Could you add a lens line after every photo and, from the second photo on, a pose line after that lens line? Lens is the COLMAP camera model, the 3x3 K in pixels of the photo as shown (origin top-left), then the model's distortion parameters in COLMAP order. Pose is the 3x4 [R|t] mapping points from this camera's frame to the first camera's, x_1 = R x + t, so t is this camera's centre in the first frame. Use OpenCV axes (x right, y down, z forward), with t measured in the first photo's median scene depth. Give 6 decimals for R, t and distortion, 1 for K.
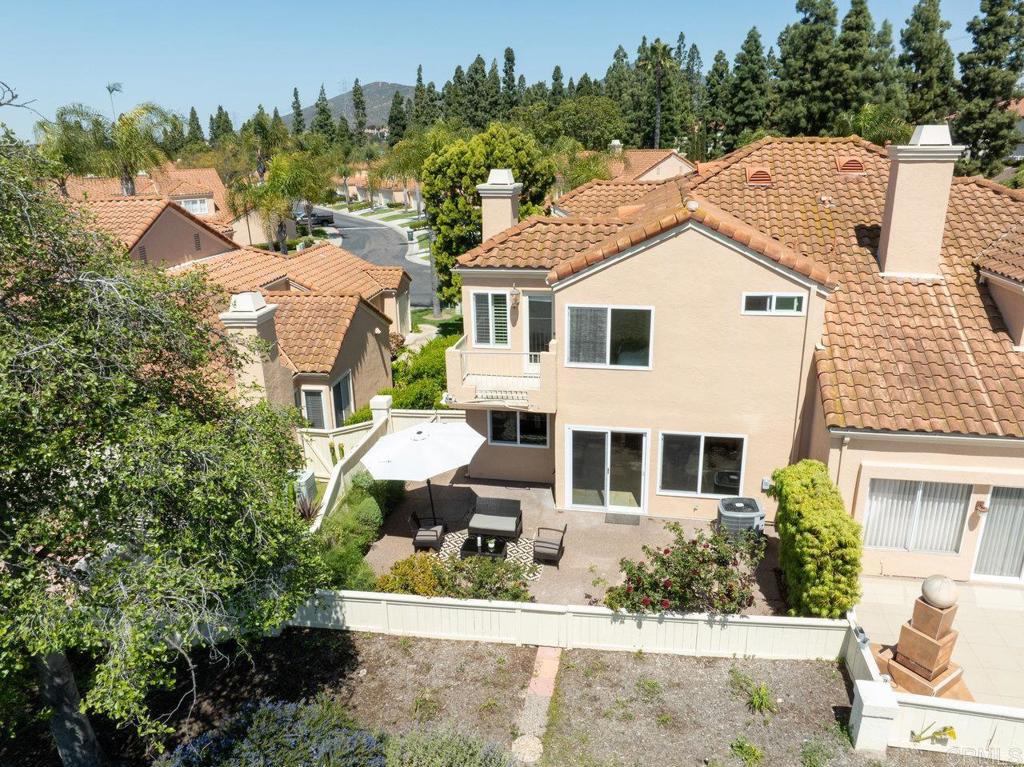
lens RADIAL K [[731.0, 0, 512.0], [0, 731.0, 383.5], [0, 0, 1]] dist [-0.005377, -0.004688]
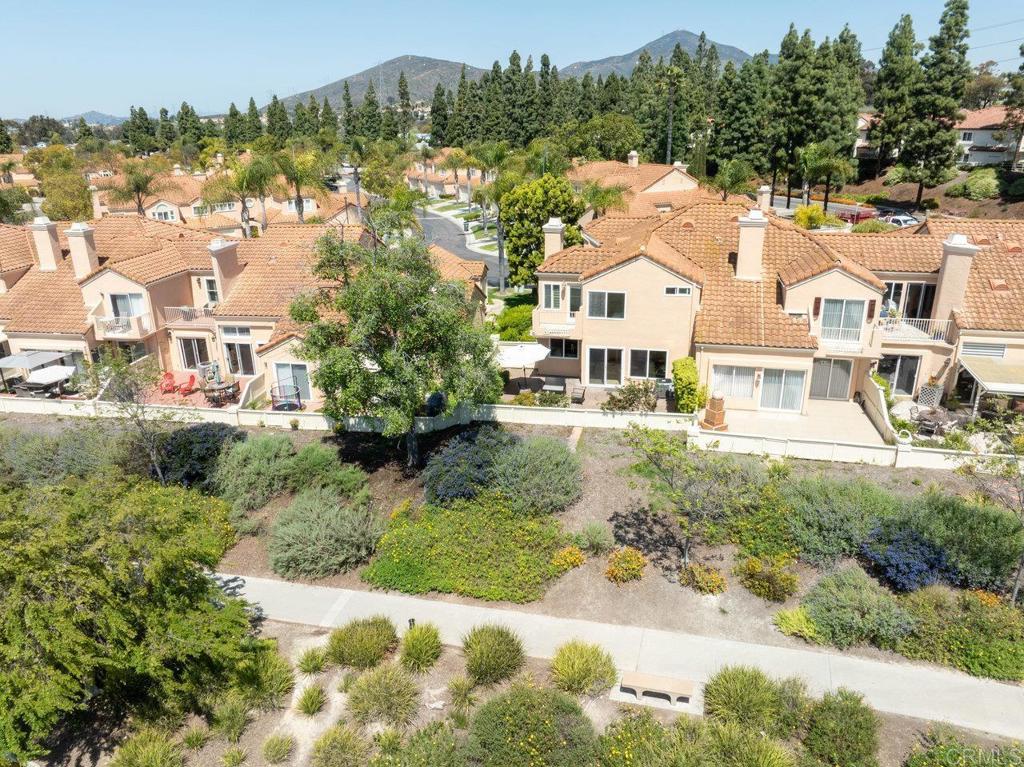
lens RADIAL K [[731.0, 0, 512.0], [0, 731.0, 383.5], [0, 0, 1]] dist [-0.005377, -0.004688]
pose [[0.999309, 0.012822, -0.034884, -0.067848], [-0.011669, 0.999385, 0.033070, 0.095544], [0.035286, -0.032640, 0.998844, -1.131880]]
